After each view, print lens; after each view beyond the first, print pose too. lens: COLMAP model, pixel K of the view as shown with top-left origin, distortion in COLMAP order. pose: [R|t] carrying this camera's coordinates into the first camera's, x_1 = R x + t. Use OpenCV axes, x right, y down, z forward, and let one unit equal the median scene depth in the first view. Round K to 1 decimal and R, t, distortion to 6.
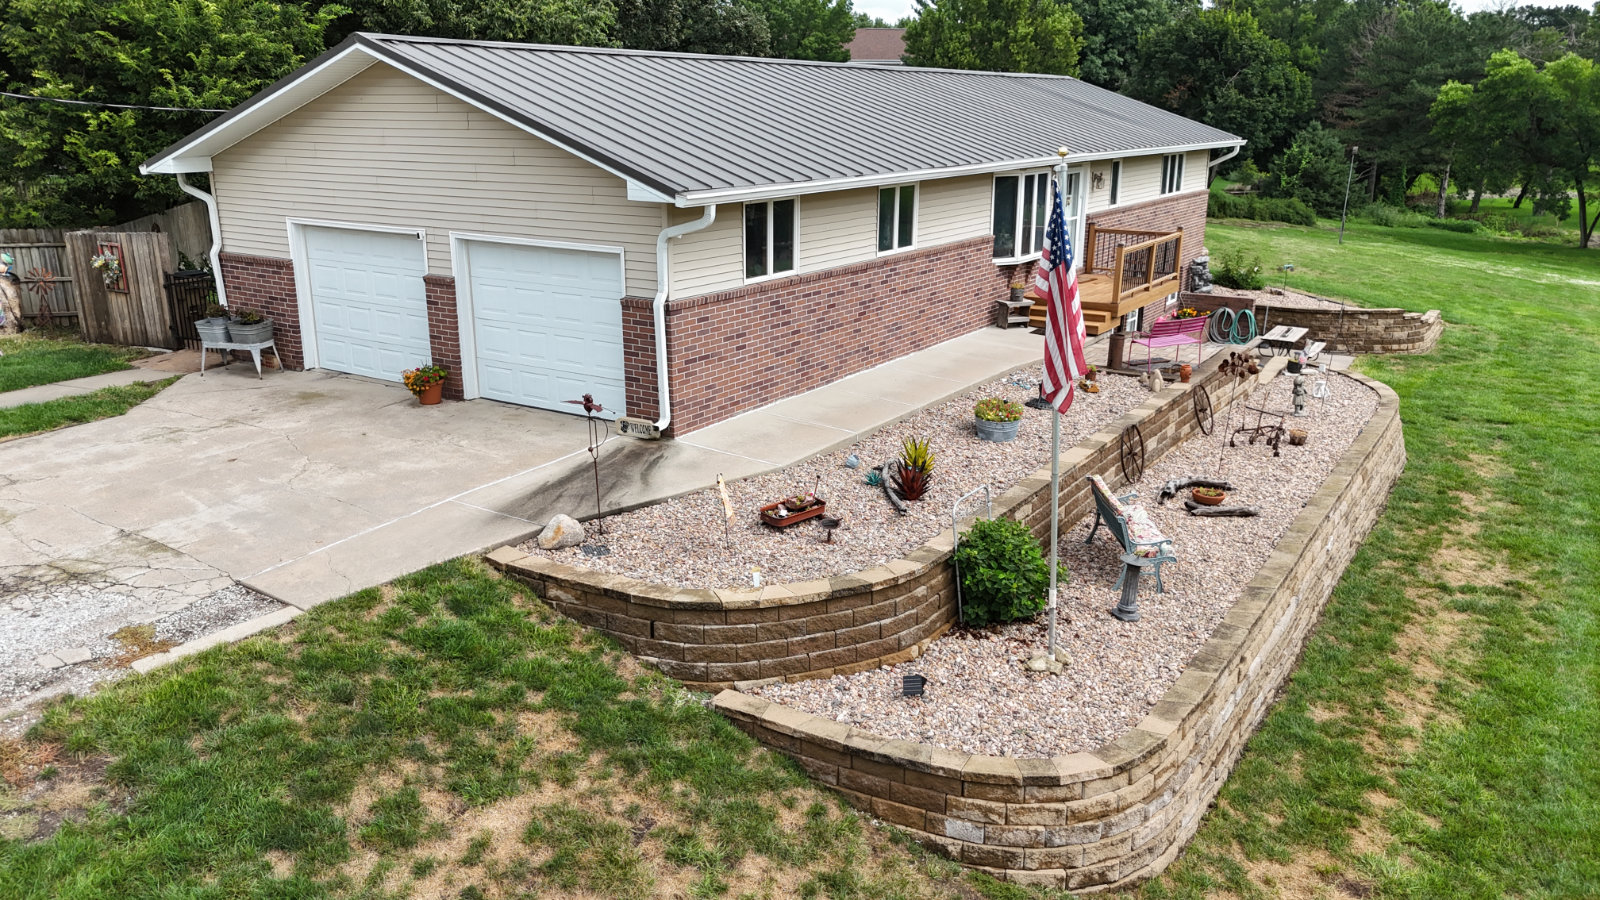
lens RADIAL K [[1171.9, 0, 795.4], [0, 1171.9, 443.7], [0, 0, 1]] dist [0.080475, -0.083881]
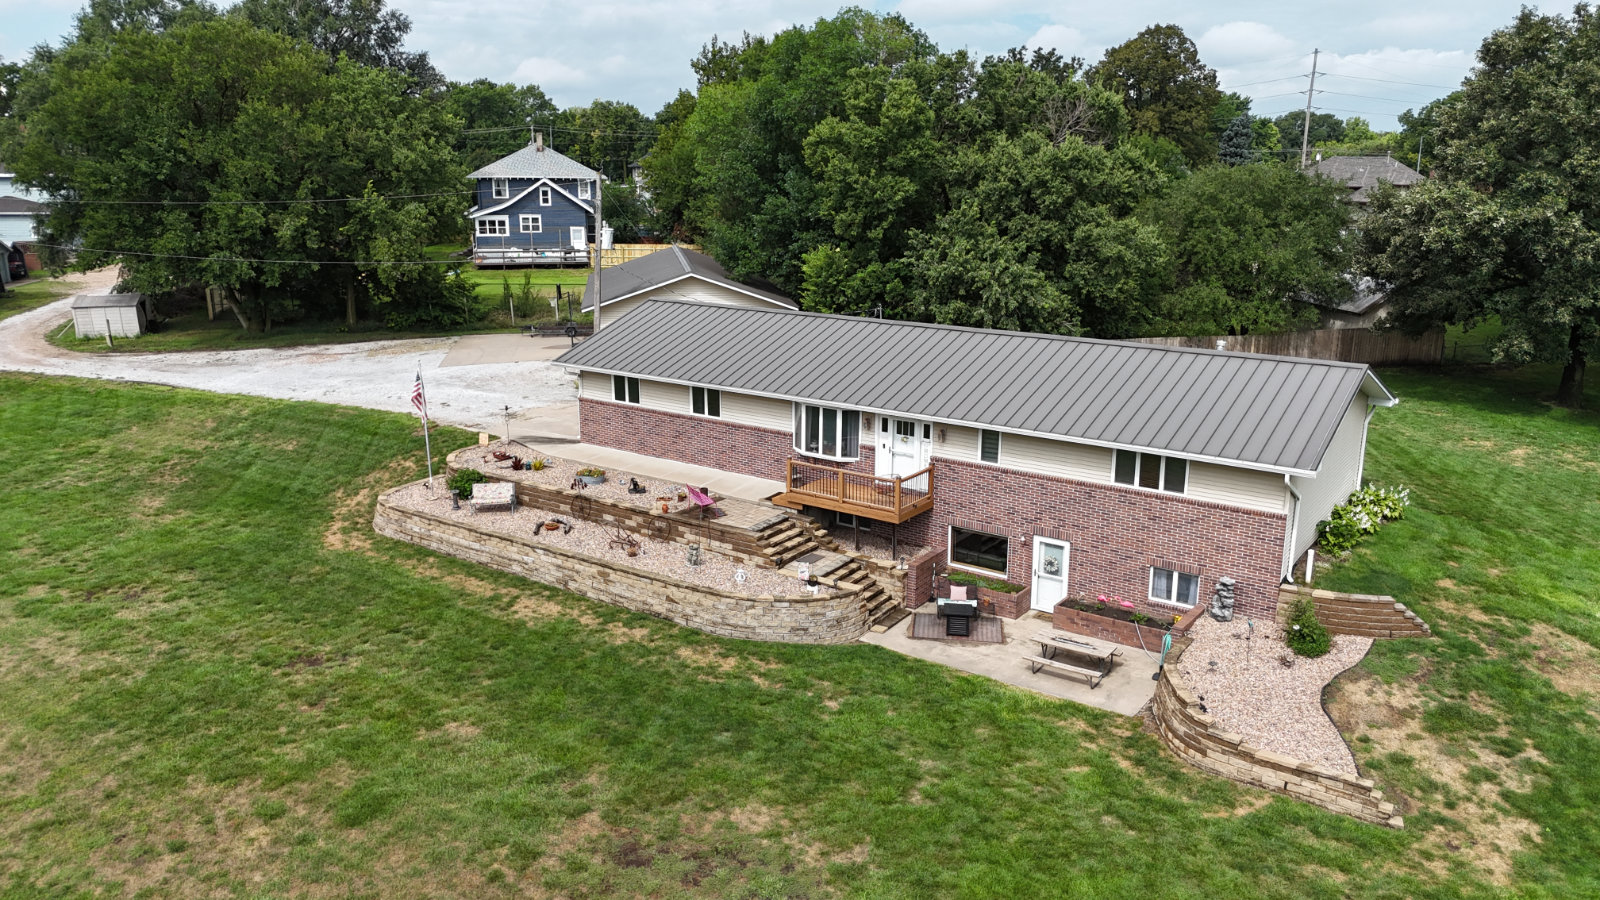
lens RADIAL K [[1162.8, 0, 795.0], [0, 1162.8, 445.4], [0, 0, 1]] dist [0.111954, -0.138964]
pose [[-0.035628, 0.242816, -0.969418, 2.627887], [-0.274062, 0.930471, 0.243133, -0.830180], [0.961052, 0.274343, 0.033395, 1.380562]]
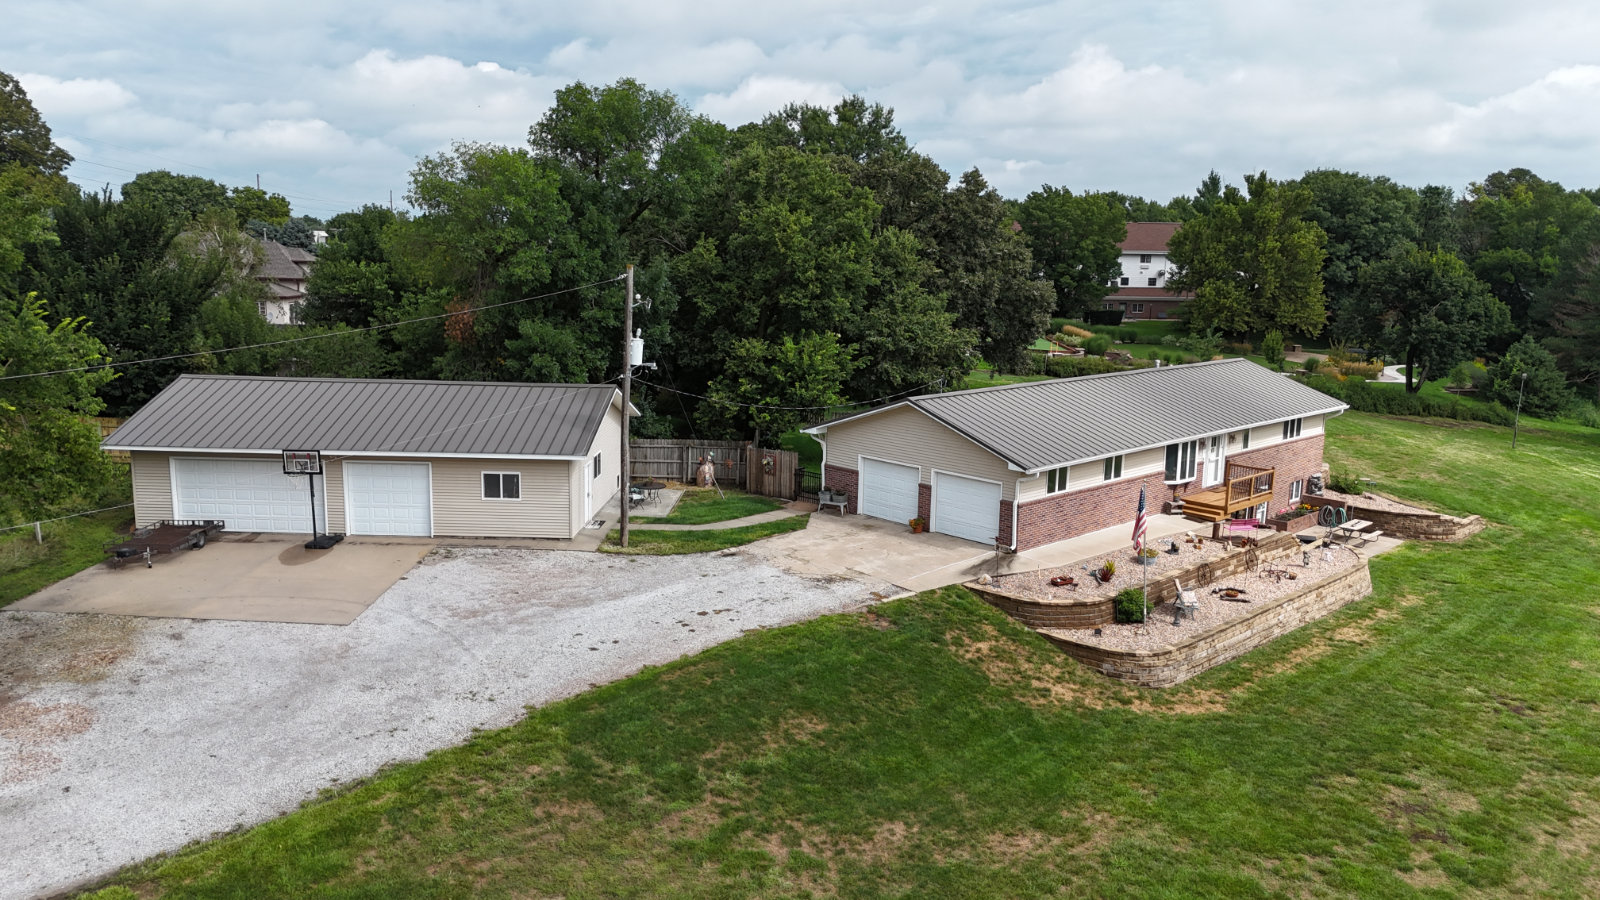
lens RADIAL K [[1171.9, 0, 795.4], [0, 1171.9, 443.7], [0, 0, 1]] dist [0.080475, -0.083881]
pose [[0.974318, 0.056520, -0.217967, -0.024438], [-0.079559, 0.991961, -0.098410, 0.050733], [0.210653, 0.113224, 0.970982, -1.715160]]
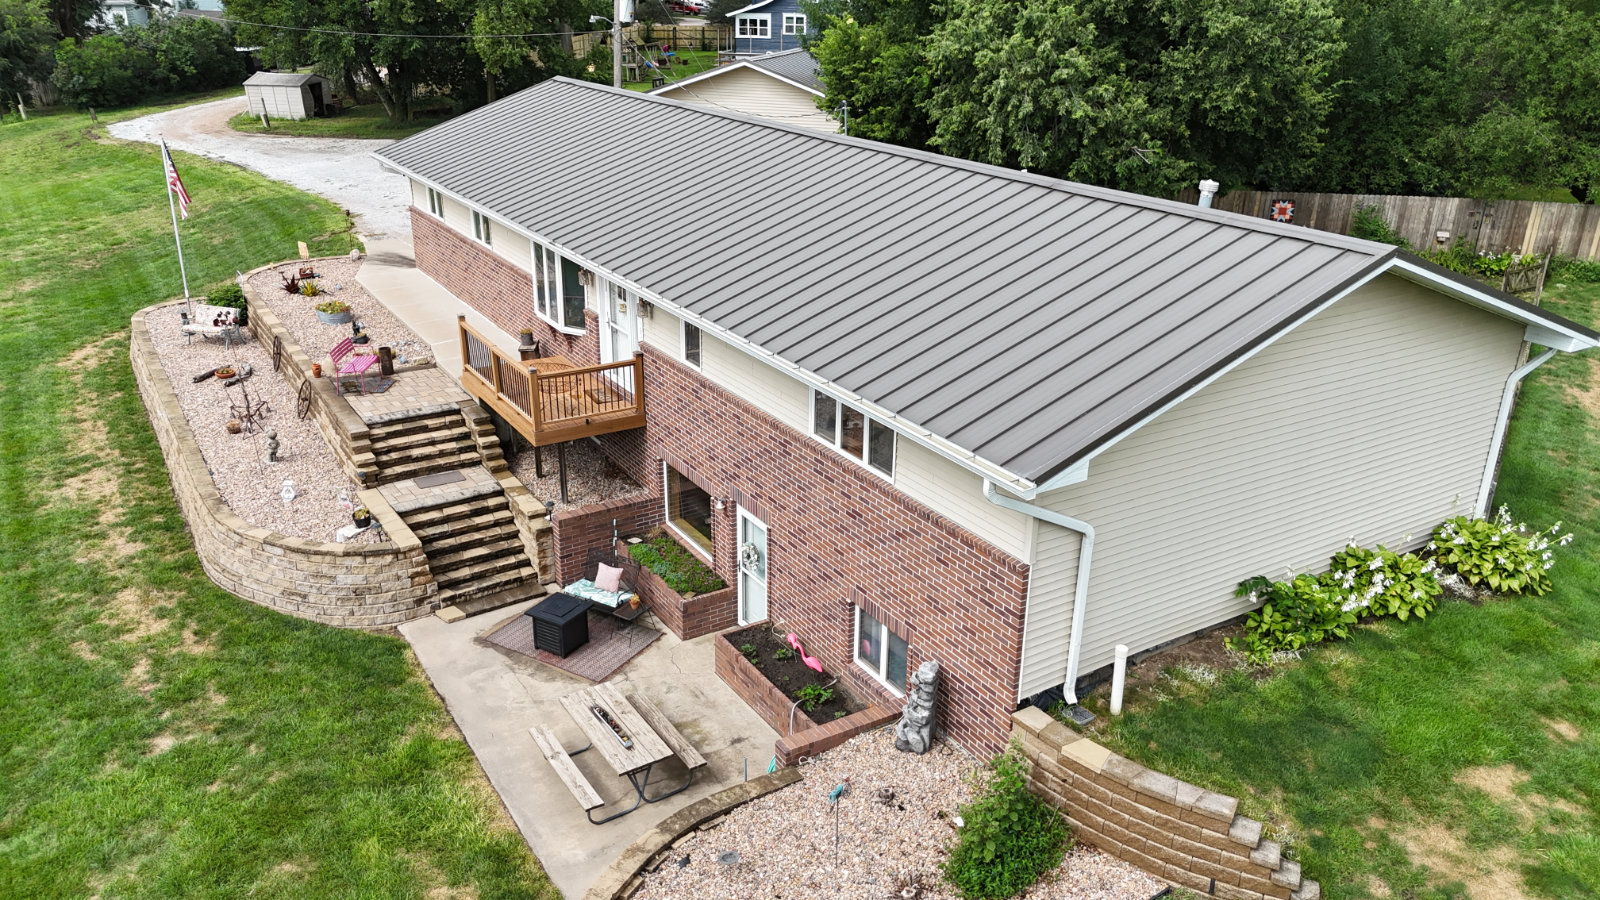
lens RADIAL K [[1171.9, 0, 795.4], [0, 1171.9, 443.7], [0, 0, 1]] dist [0.080475, -0.083881]
pose [[-0.417988, 0.329416, -0.846623, 1.534159], [-0.260428, 0.849375, 0.459063, -0.898360], [0.870323, 0.412368, -0.269240, 2.284320]]
